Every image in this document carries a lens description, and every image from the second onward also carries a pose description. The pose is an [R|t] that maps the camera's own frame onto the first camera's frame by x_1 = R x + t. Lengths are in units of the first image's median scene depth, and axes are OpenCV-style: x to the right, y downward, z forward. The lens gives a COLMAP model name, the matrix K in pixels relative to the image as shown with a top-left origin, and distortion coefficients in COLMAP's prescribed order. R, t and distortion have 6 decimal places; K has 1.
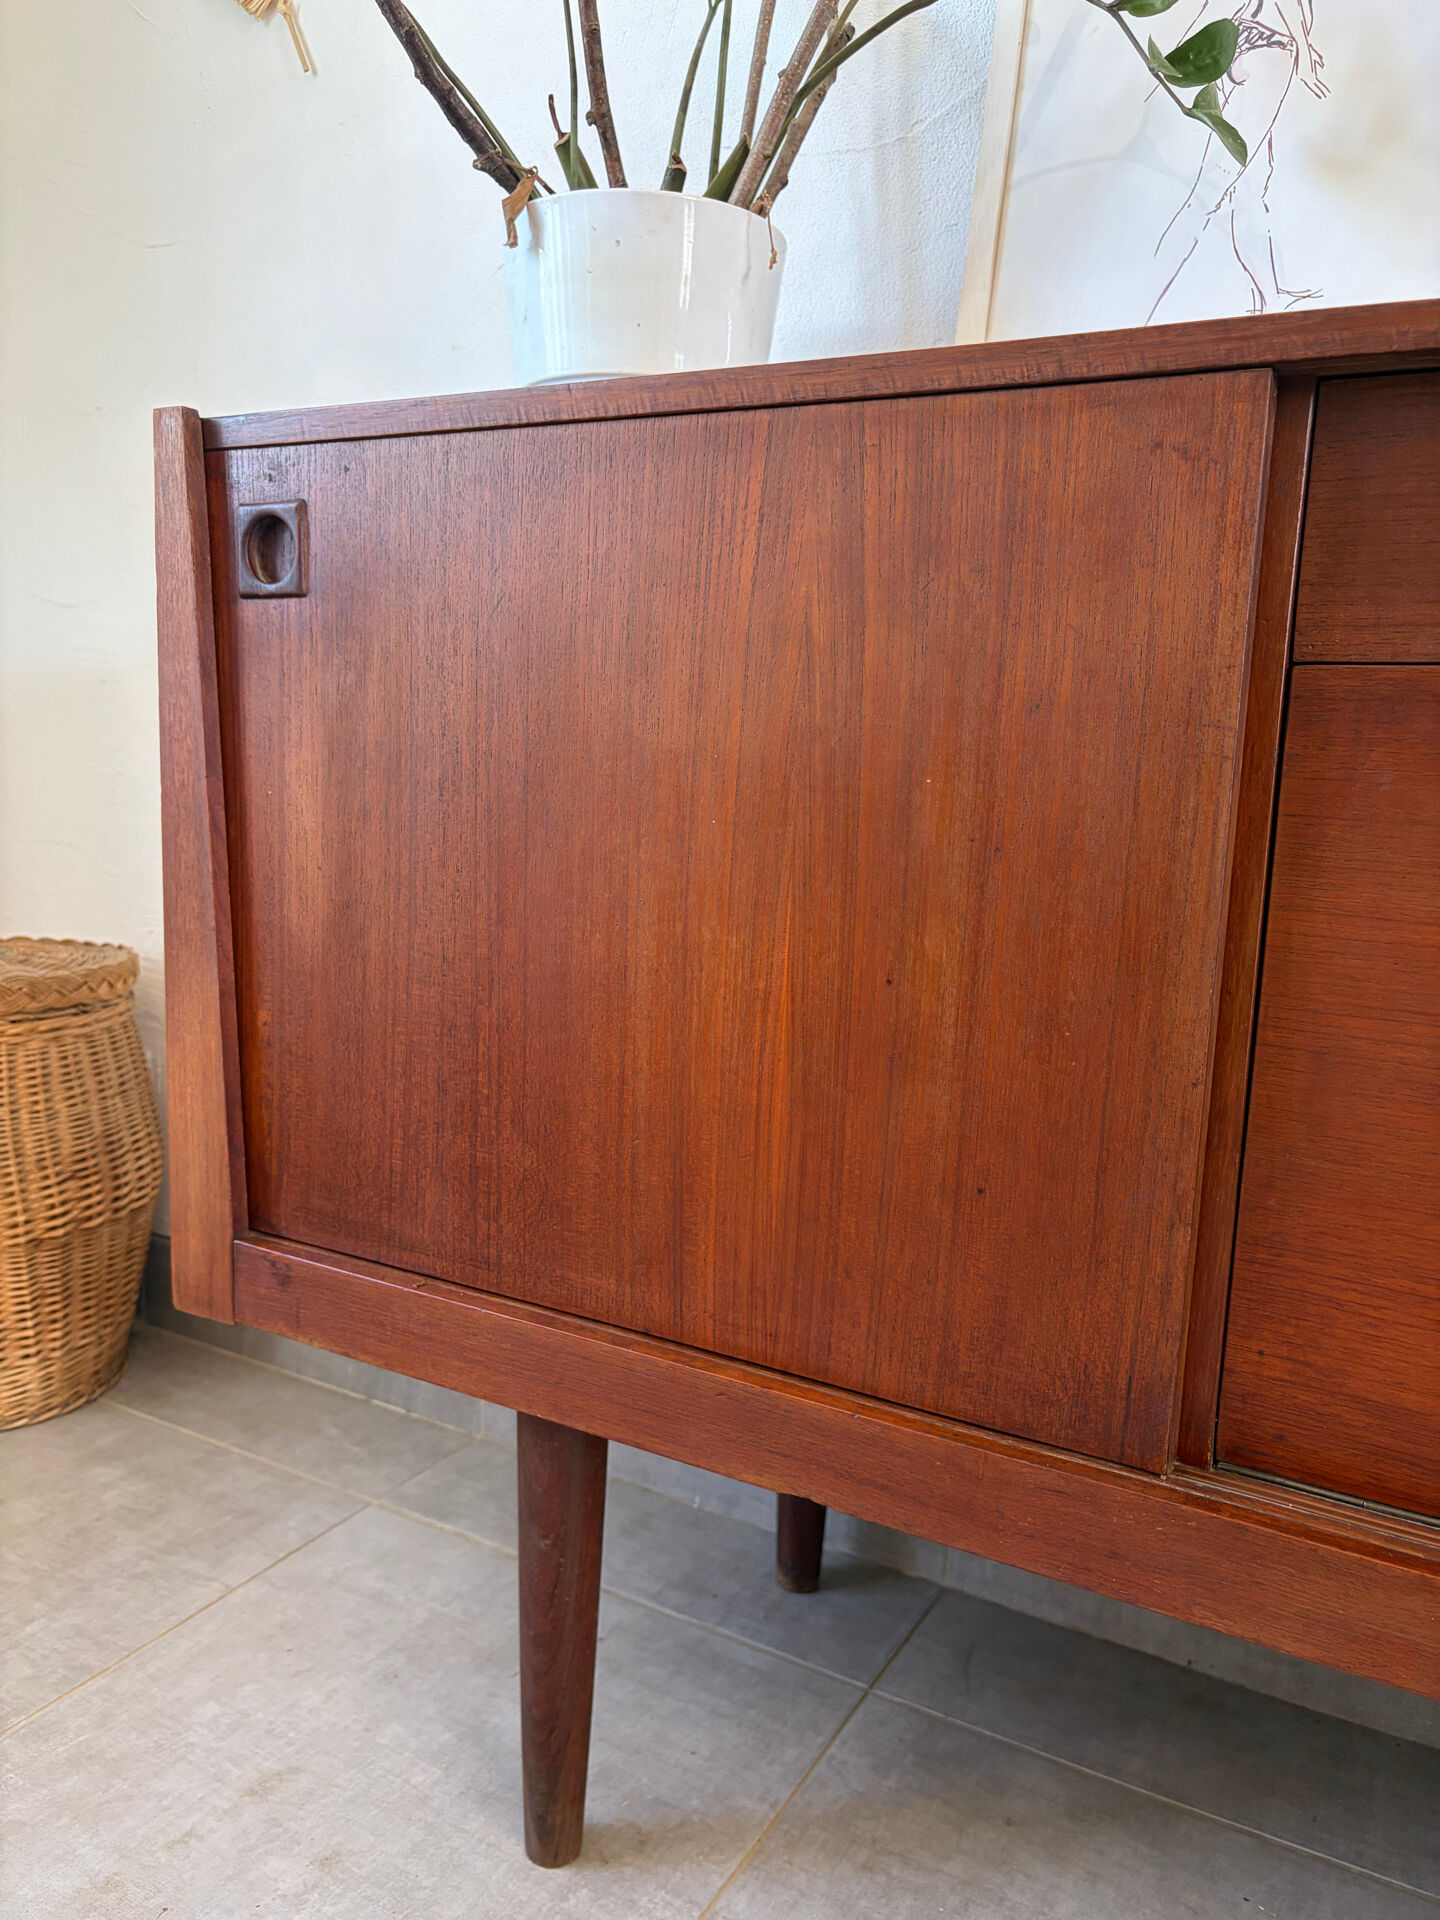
lens RADIAL K [[1467.7, 0, 716.0], [0, 1467.7, 974.1], [0, 0, 1]] dist [0.047265, -0.059637]
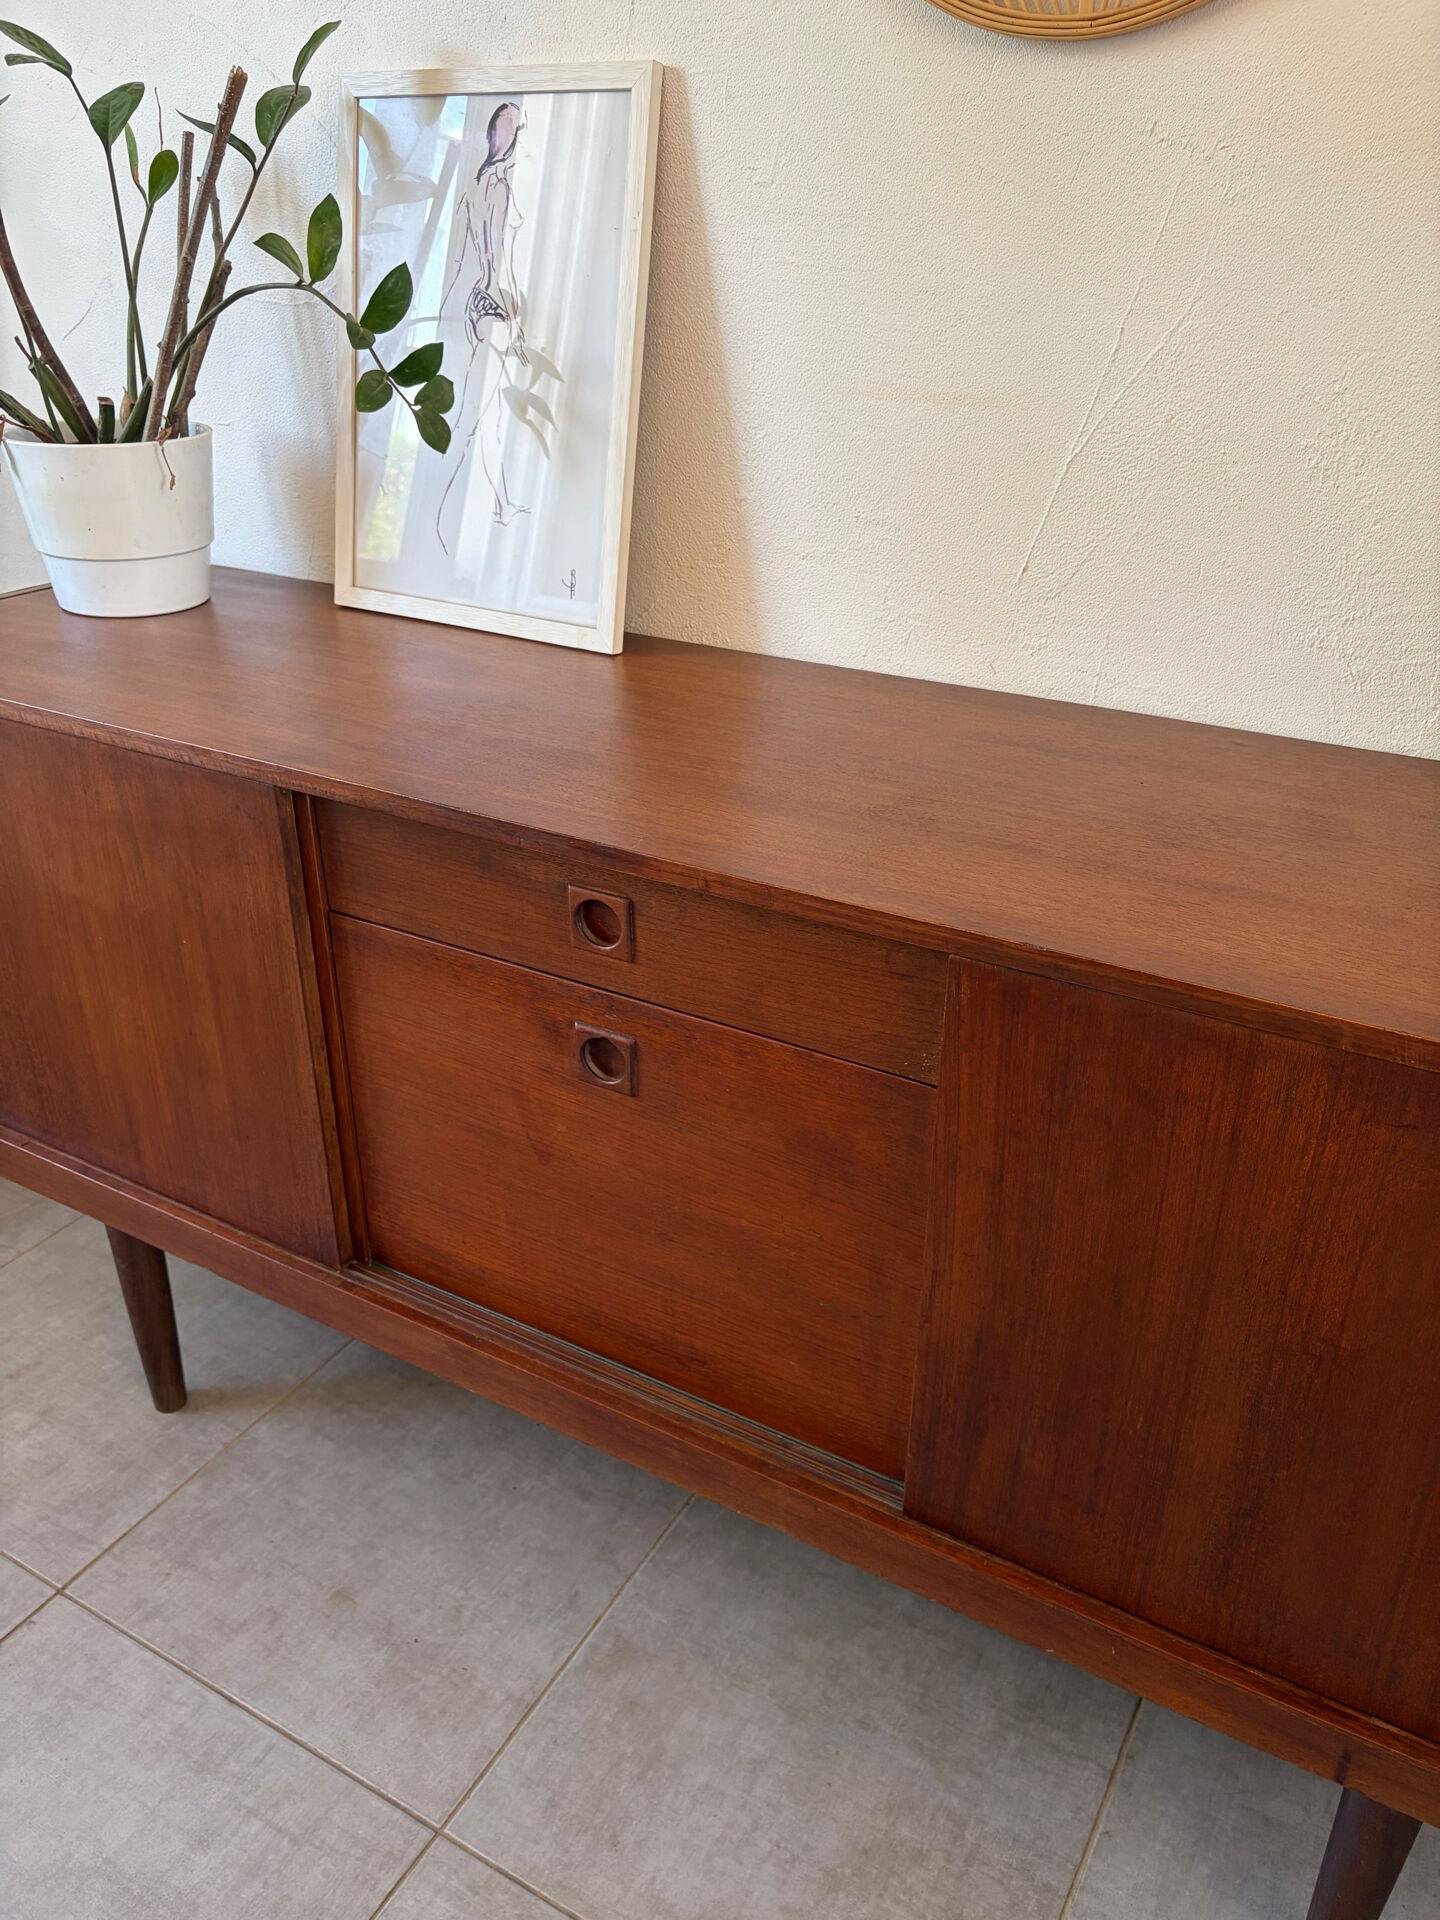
lens RADIAL K [[1467.7, 0, 713.7], [0, 1467.7, 971.6], [0, 0, 1]] dist [0.047265, -0.059637]
pose [[0.999490, -0.019714, -0.025119, 0.682015], [0.026660, 0.948163, 0.316665, -0.531093], [0.017574, -0.317174, 0.948205, -0.617257]]
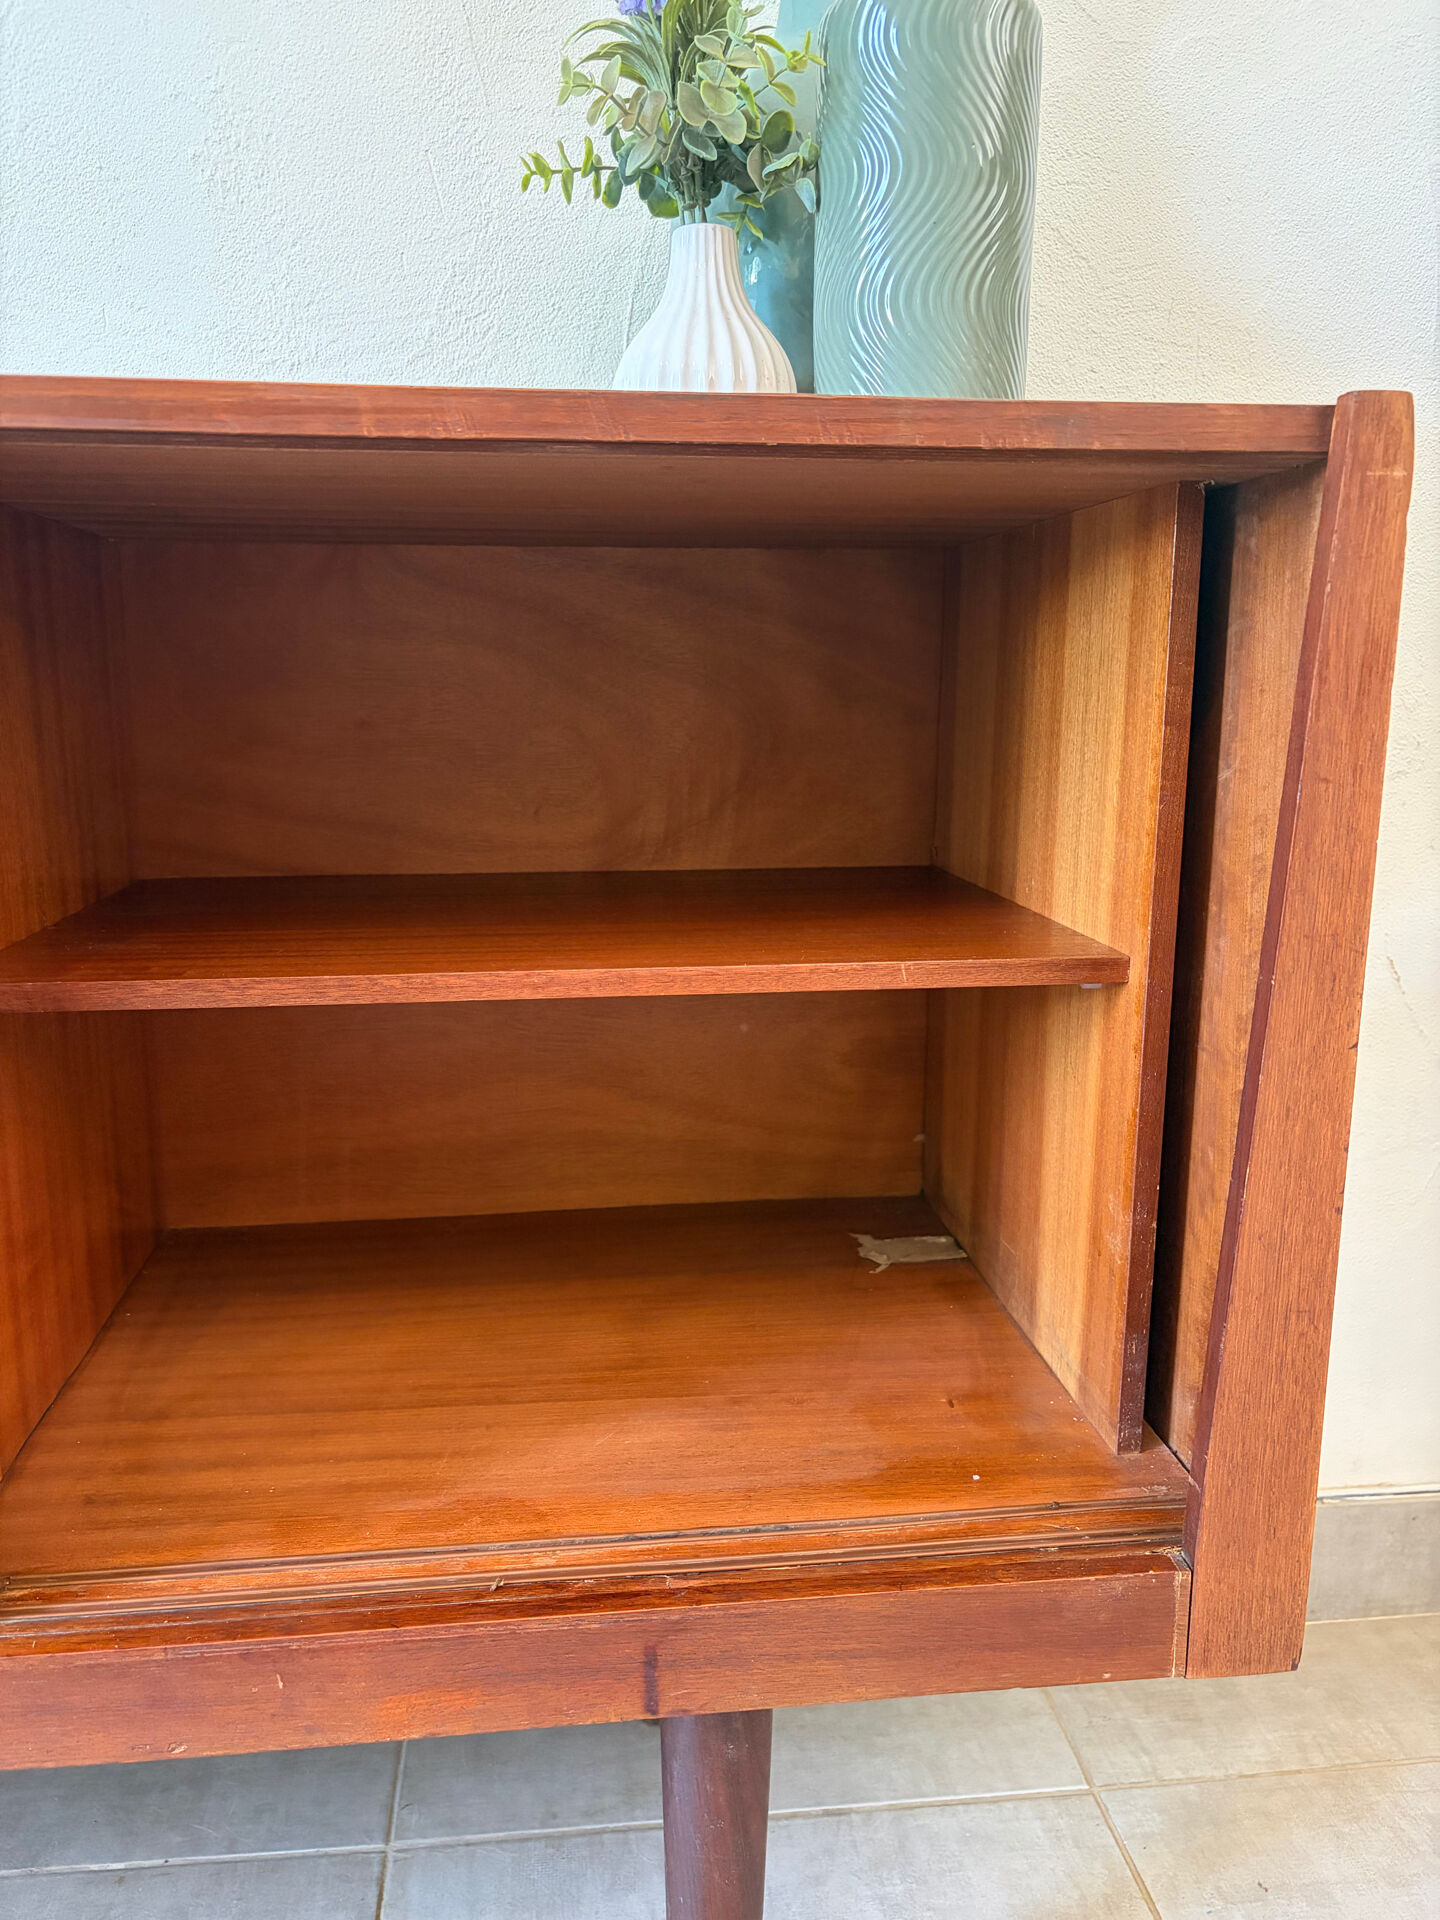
lens RADIAL K [[1467.7, 0, 716.0], [0, 1467.7, 967.6], [0, 0, 1]] dist [0.047265, -0.059637]
pose [[0.809407, -0.146478, 0.568687, 0.780969], [0.120265, 0.989214, 0.083622, 0.008311], [-0.574802, 0.000709, 0.818292, -0.353695]]
